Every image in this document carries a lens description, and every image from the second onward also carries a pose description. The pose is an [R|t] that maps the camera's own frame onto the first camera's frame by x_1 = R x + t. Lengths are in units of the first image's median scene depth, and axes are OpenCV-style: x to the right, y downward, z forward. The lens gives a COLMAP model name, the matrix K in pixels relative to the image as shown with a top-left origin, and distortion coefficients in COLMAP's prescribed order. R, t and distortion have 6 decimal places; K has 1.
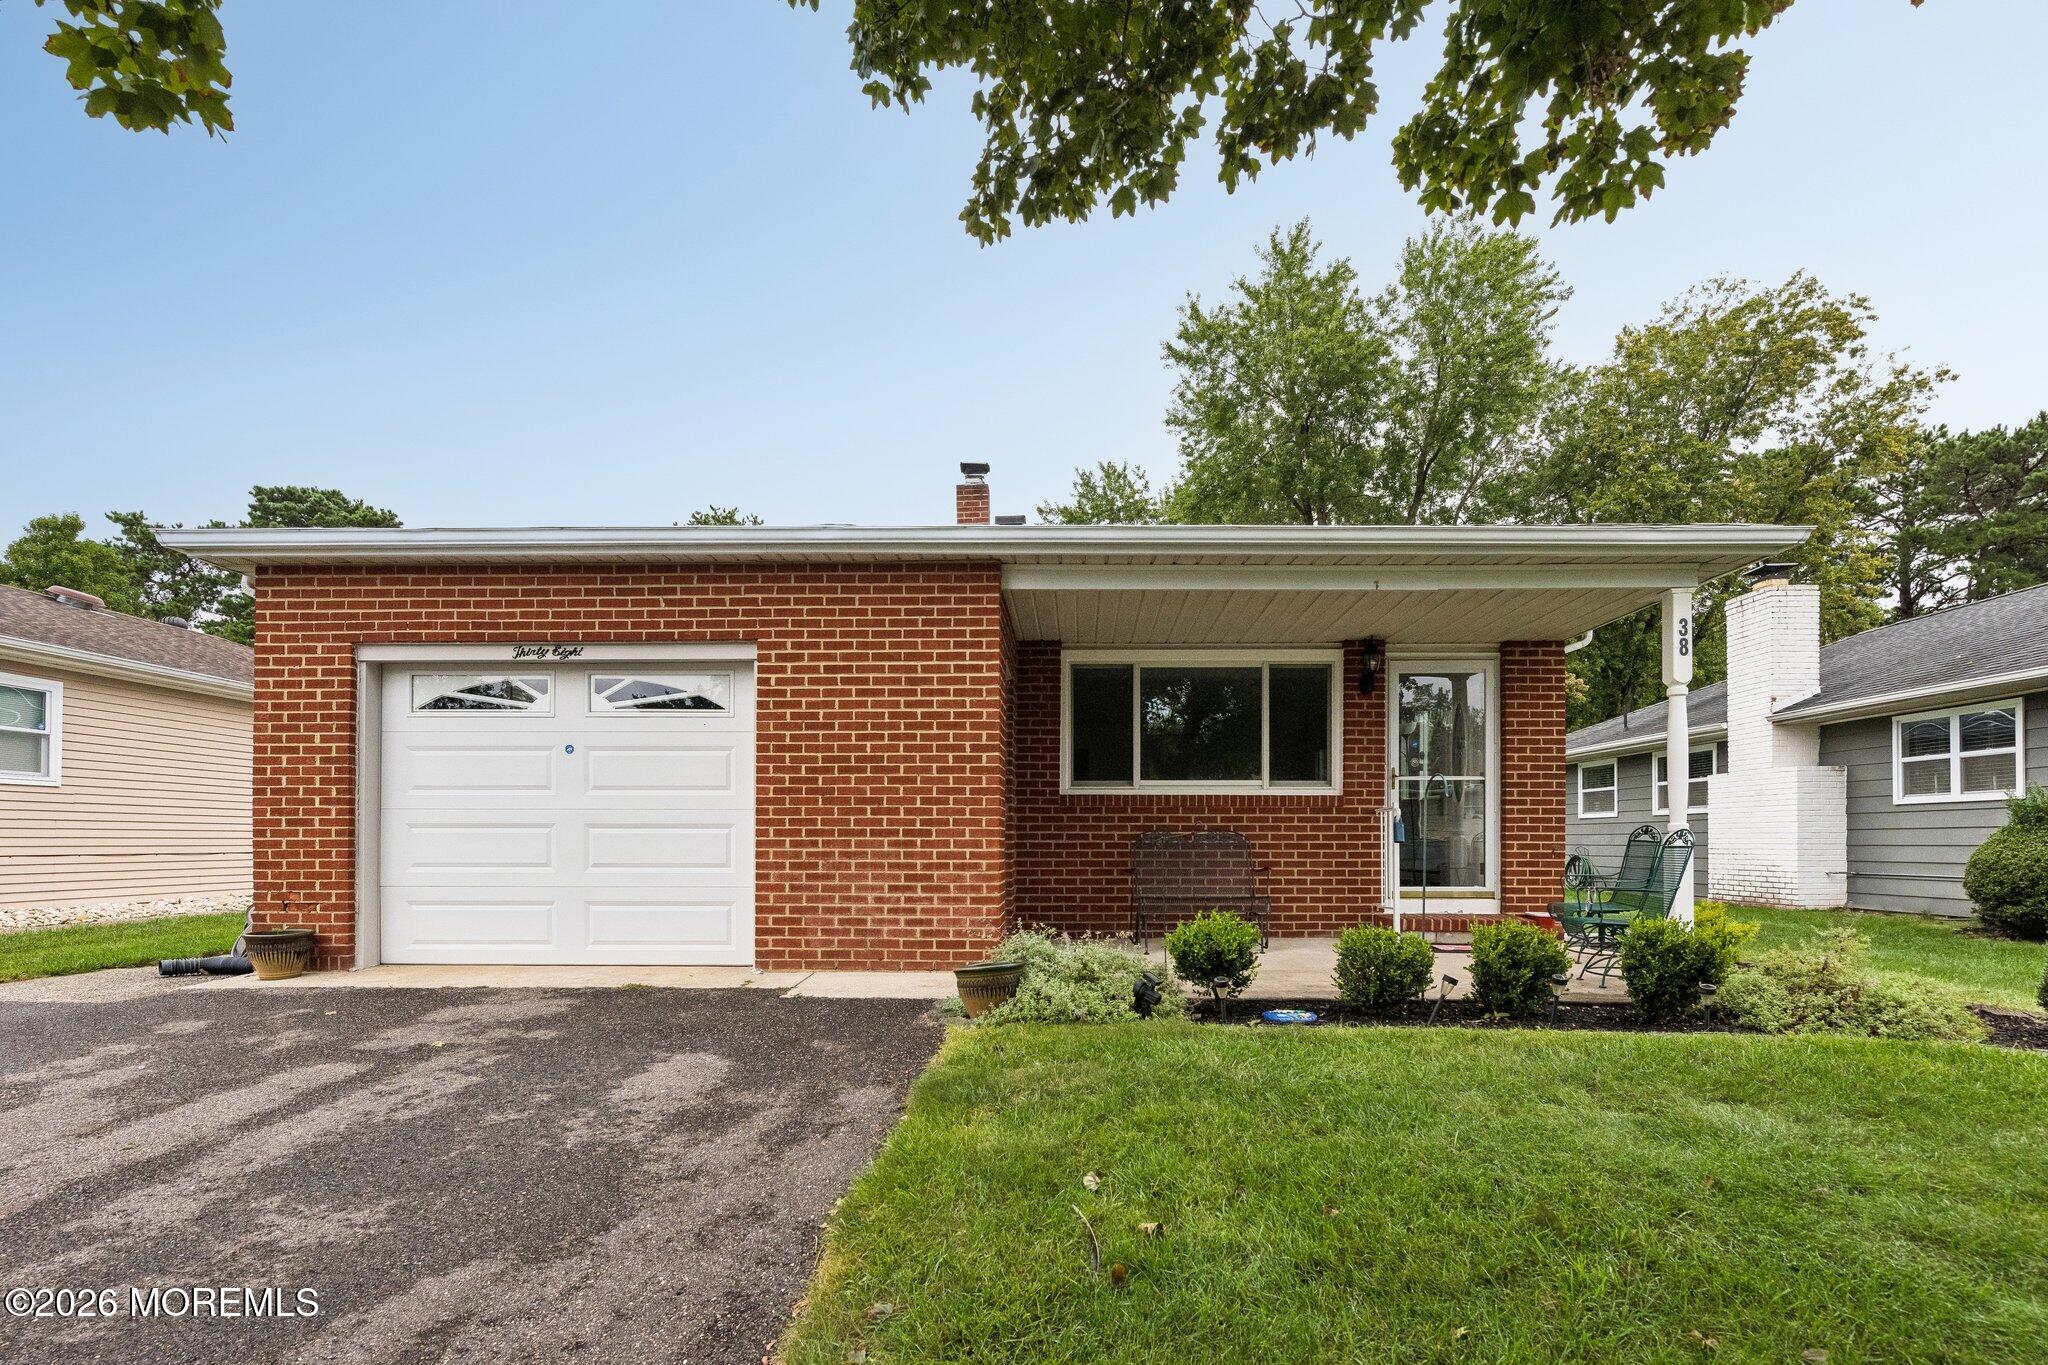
lens RADIAL K [[956.3, 0, 1034.1], [0, 956.3, 829.3], [0, 0, 1]] dist [0.000833, 0.000166]
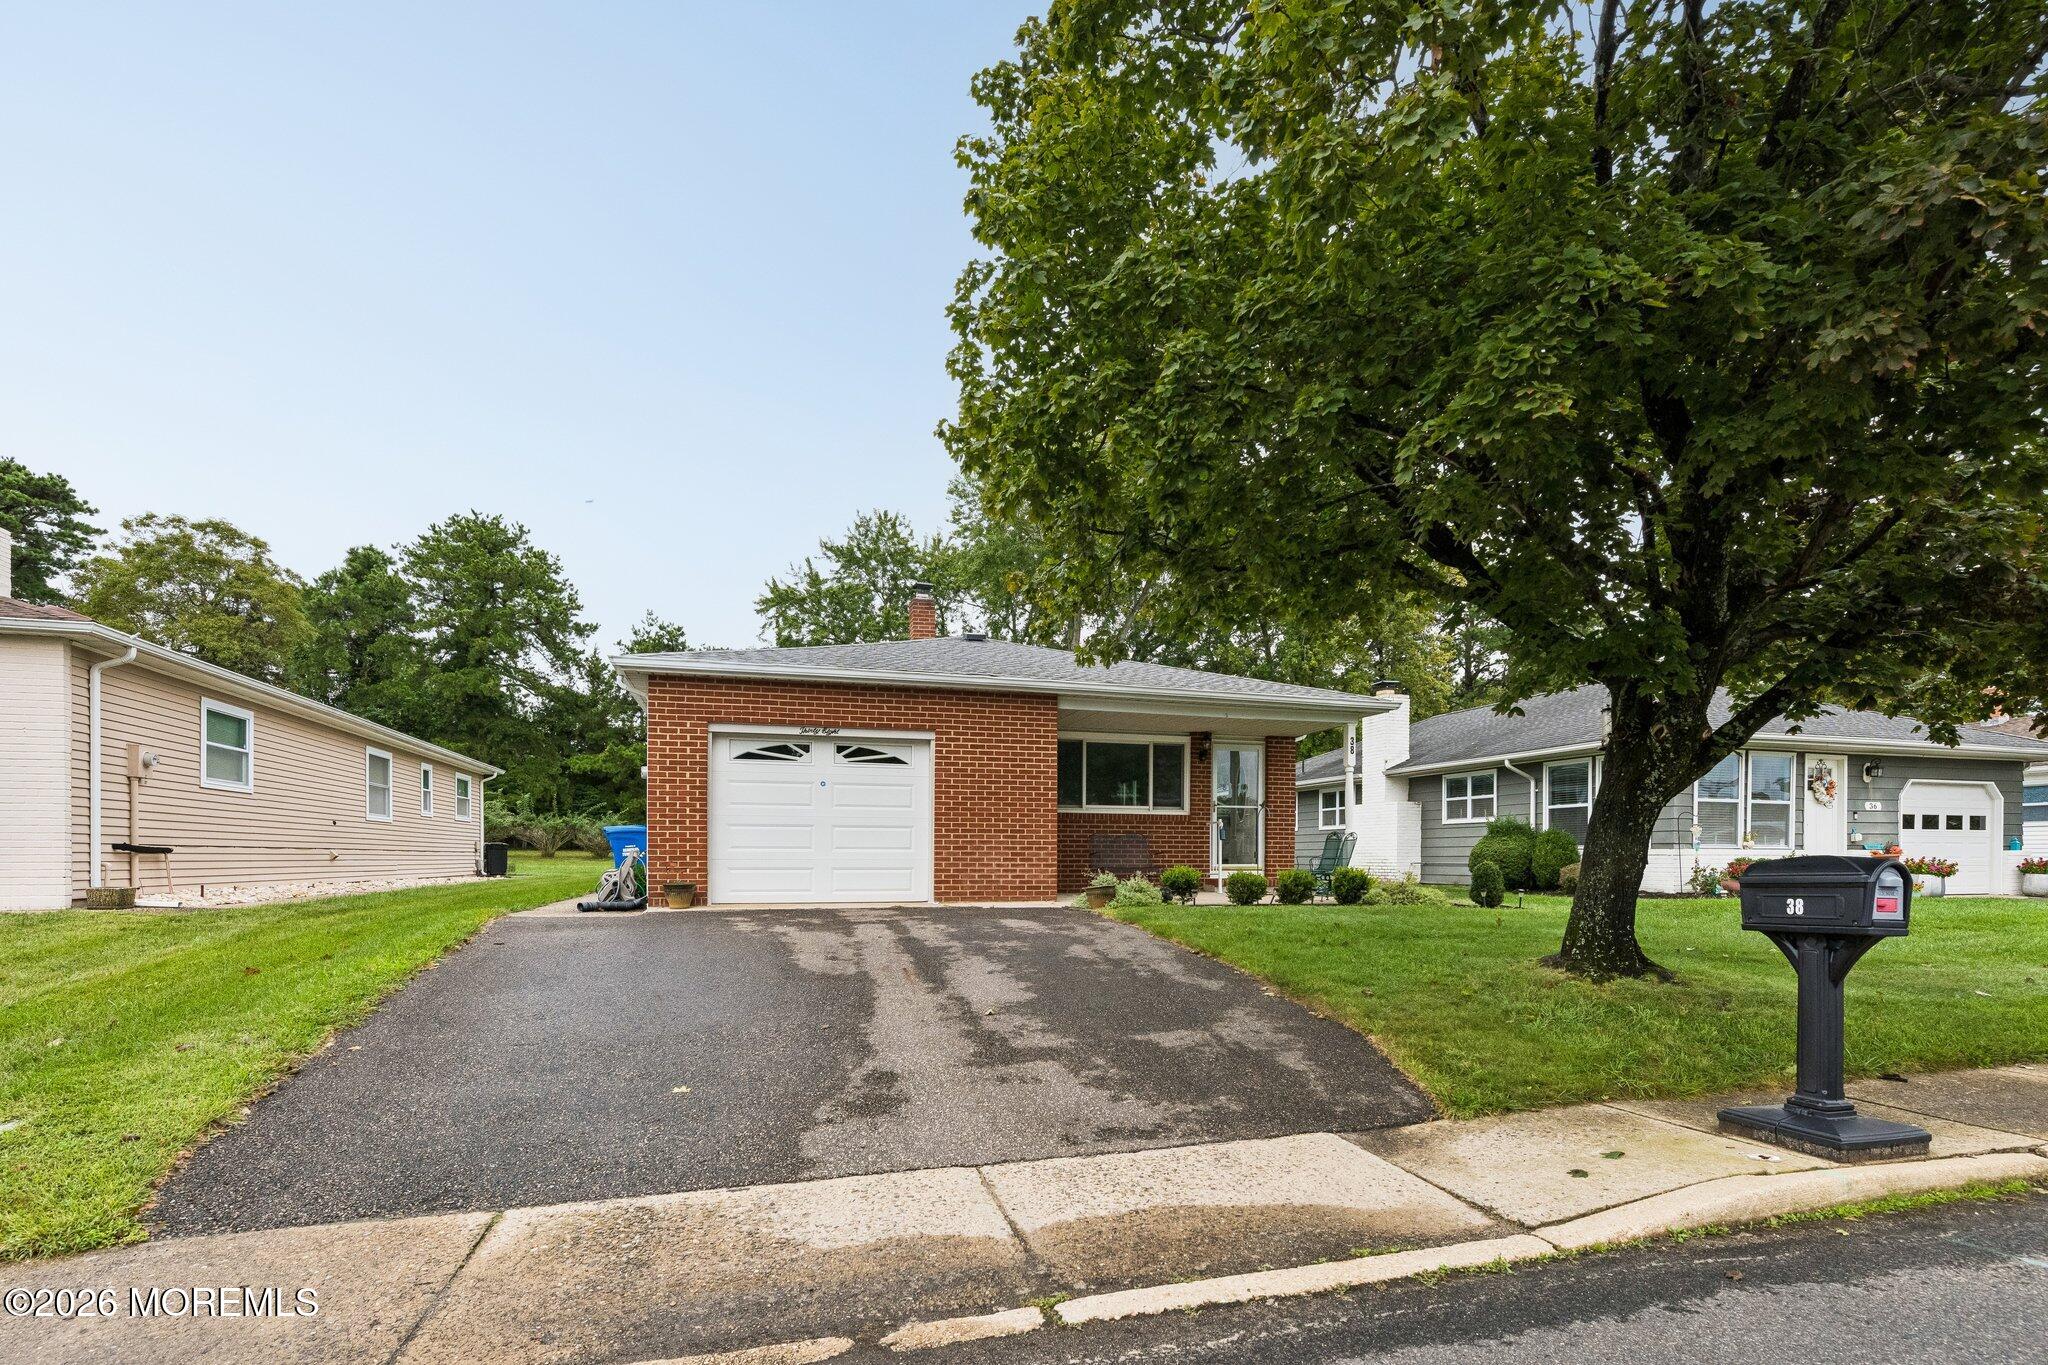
lens RADIAL K [[952.2, 0, 1016.7], [0, 952.2, 852.2], [0, 0, 1]] dist [0.000907, -0.000106]
pose [[0.958500, 0.003199, 0.285074, -0.520779], [-0.005569, 0.999956, 0.007504, 0.024225], [-0.285038, -0.008780, 0.958476, -0.671705]]
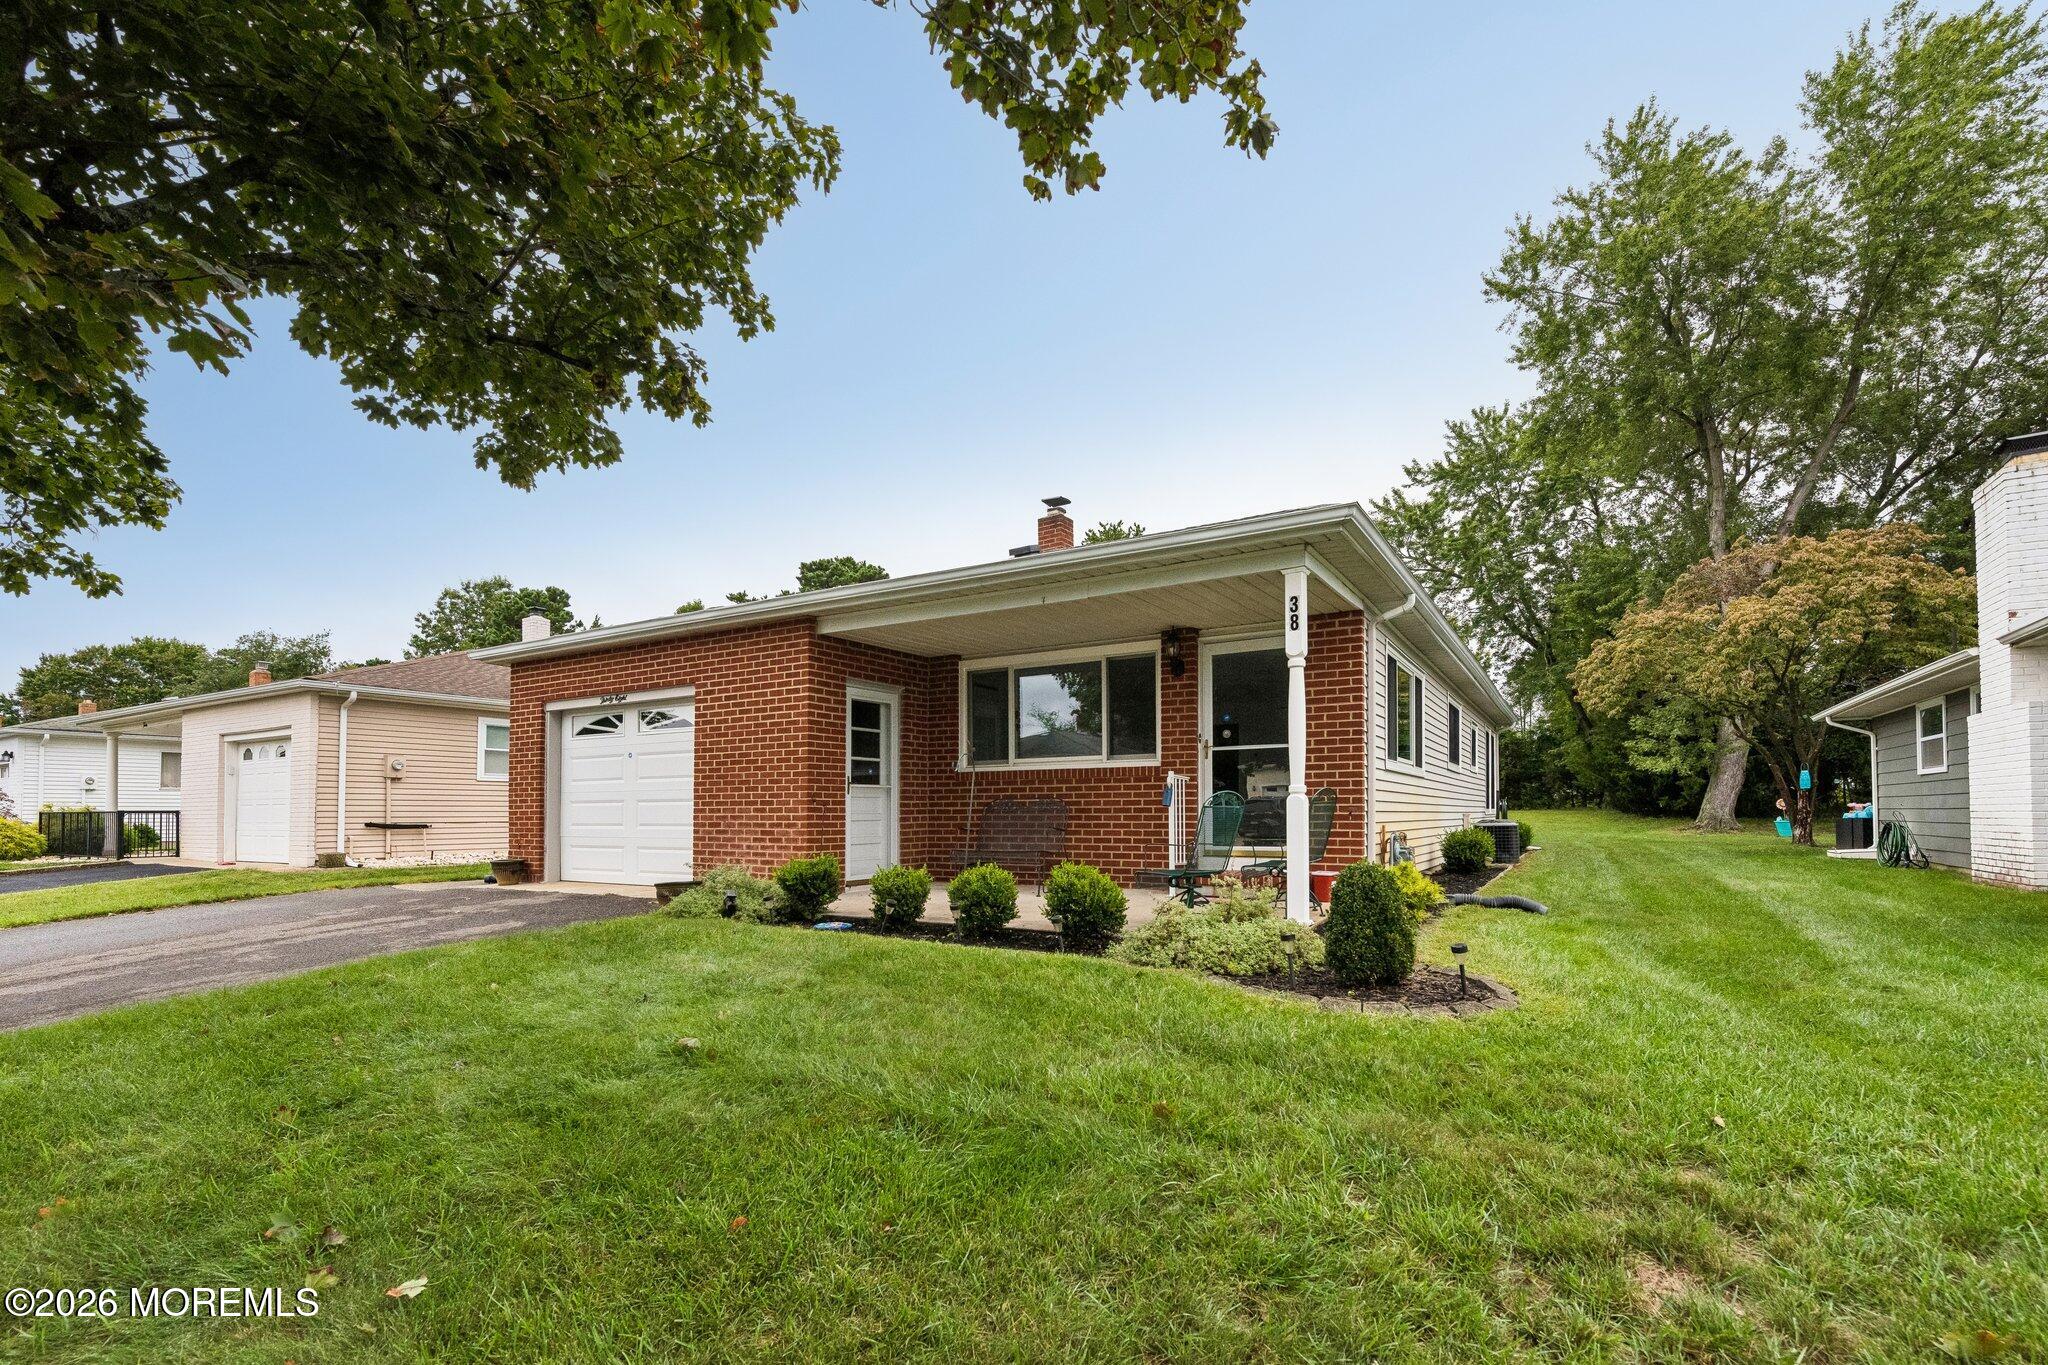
lens RADIAL K [[920.0, 0, 1024.5], [0, 920.0, 787.0], [0, 0, 1]] dist [0.002738, -0.000537]
pose [[0.866371, -0.020512, -0.498979, 0.735062], [0.012597, 0.999736, -0.019224, 0.009065], [0.499241, 0.010370, 0.866401, -0.040795]]
